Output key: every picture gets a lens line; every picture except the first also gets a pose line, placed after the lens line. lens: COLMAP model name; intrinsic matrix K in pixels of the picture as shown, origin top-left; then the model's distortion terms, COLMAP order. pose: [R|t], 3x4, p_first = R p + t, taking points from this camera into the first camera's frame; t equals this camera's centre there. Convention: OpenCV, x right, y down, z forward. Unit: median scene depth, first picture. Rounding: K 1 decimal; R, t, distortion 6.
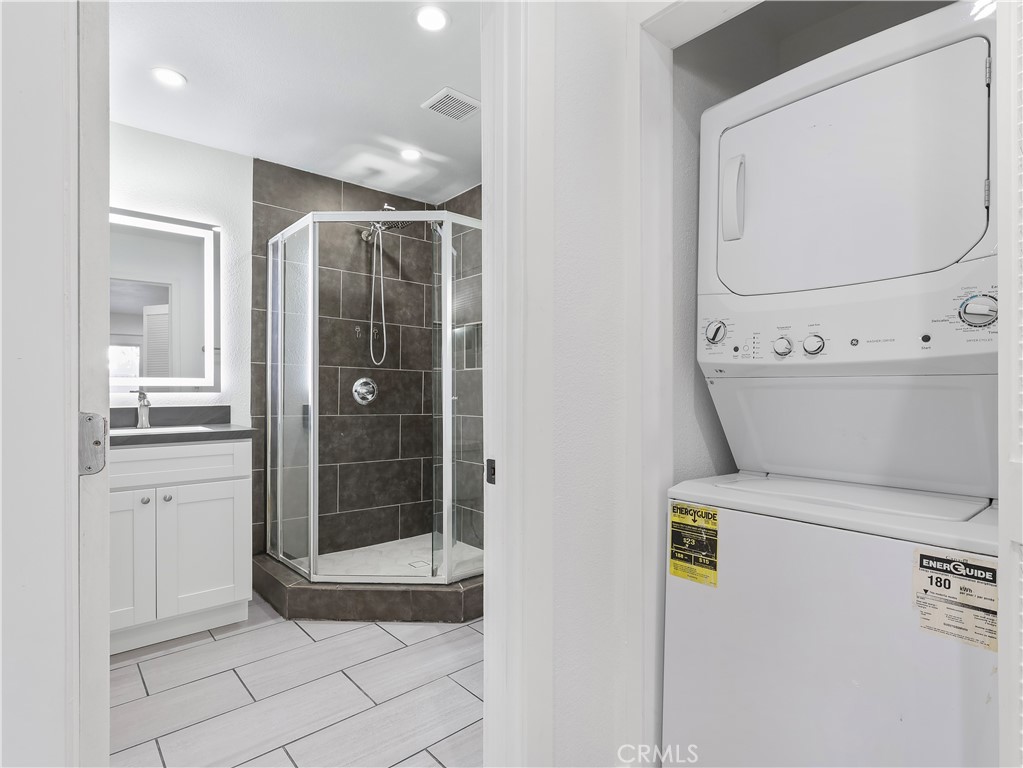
lens RADIAL K [[532.7, 0, 511.4], [0, 532.7, 380.7], [0, 0, 1]] dist [0.000292, 0.000369]
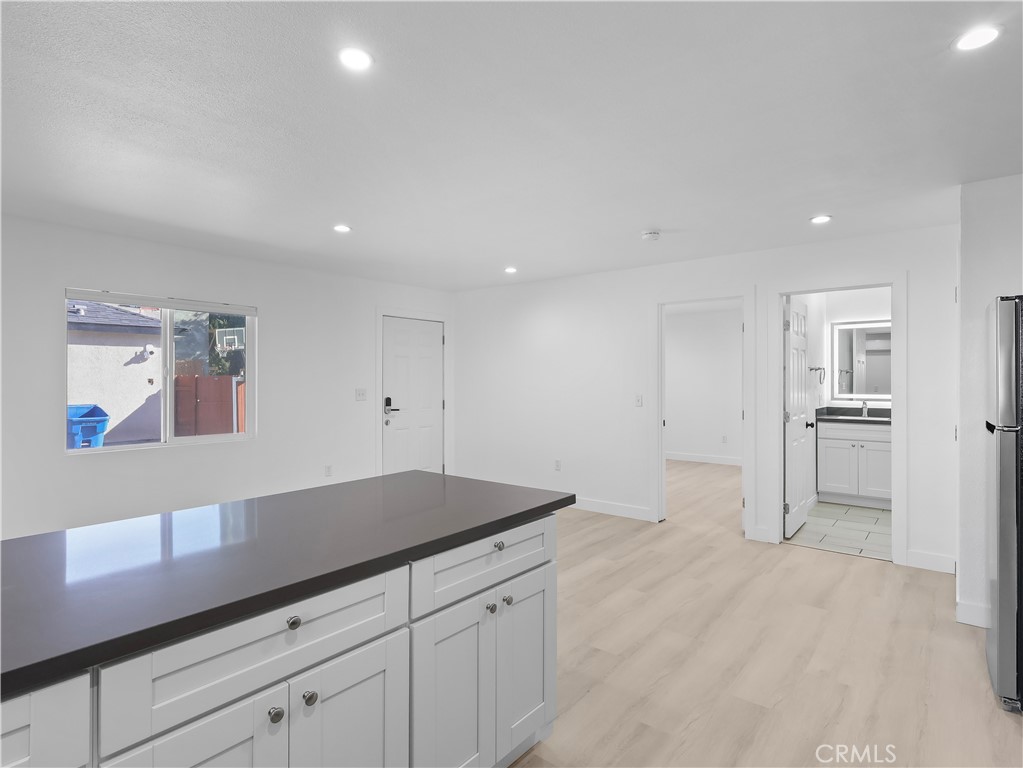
lens RADIAL K [[550.3, 0, 536.9], [0, 550.3, 384.3], [0, 0, 1]] dist [0.000195, 0.000342]
pose [[0.198502, 0.006587, -0.980078, 1.112869], [0.006439, 0.999947, 0.008025, -0.065676], [0.980079, -0.007904, 0.198449, -0.692790]]
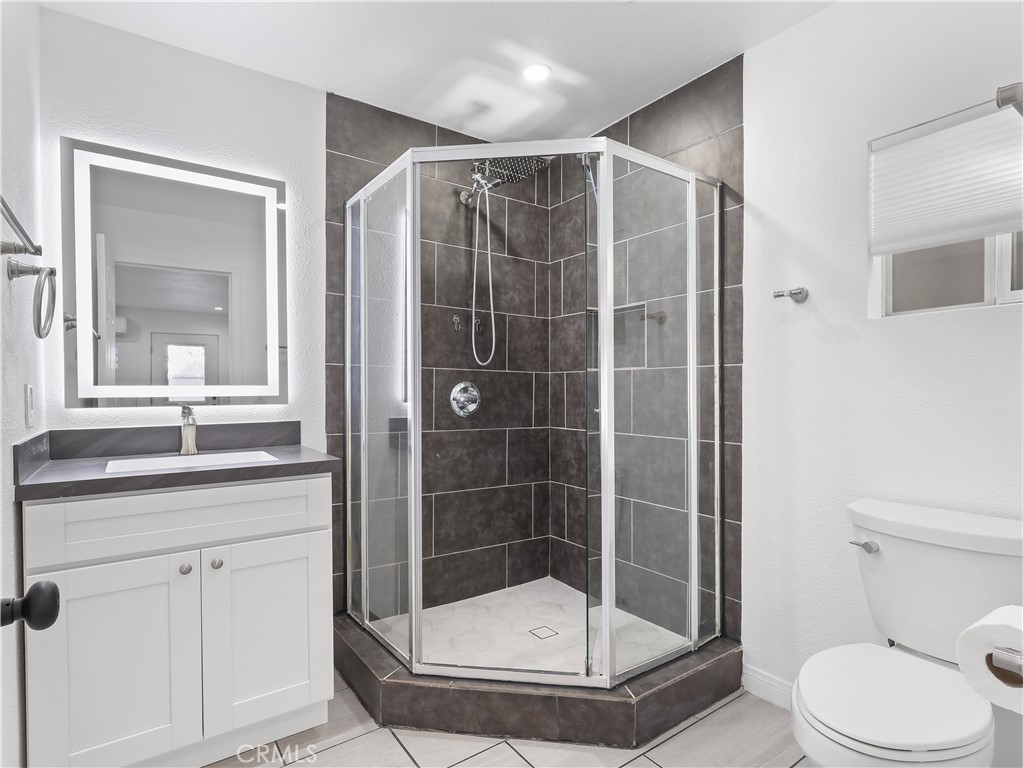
lens RADIAL K [[534.0, 0, 511.5], [0, 534.0, 384.0], [0, 0, 1]] dist [0.000452, 0.001511]
pose [[0.995216, -0.003469, -0.097639, -0.148822], [0.004584, 0.999927, 0.011205, -0.012370], [0.097593, -0.011599, 0.995159, 0.264360]]
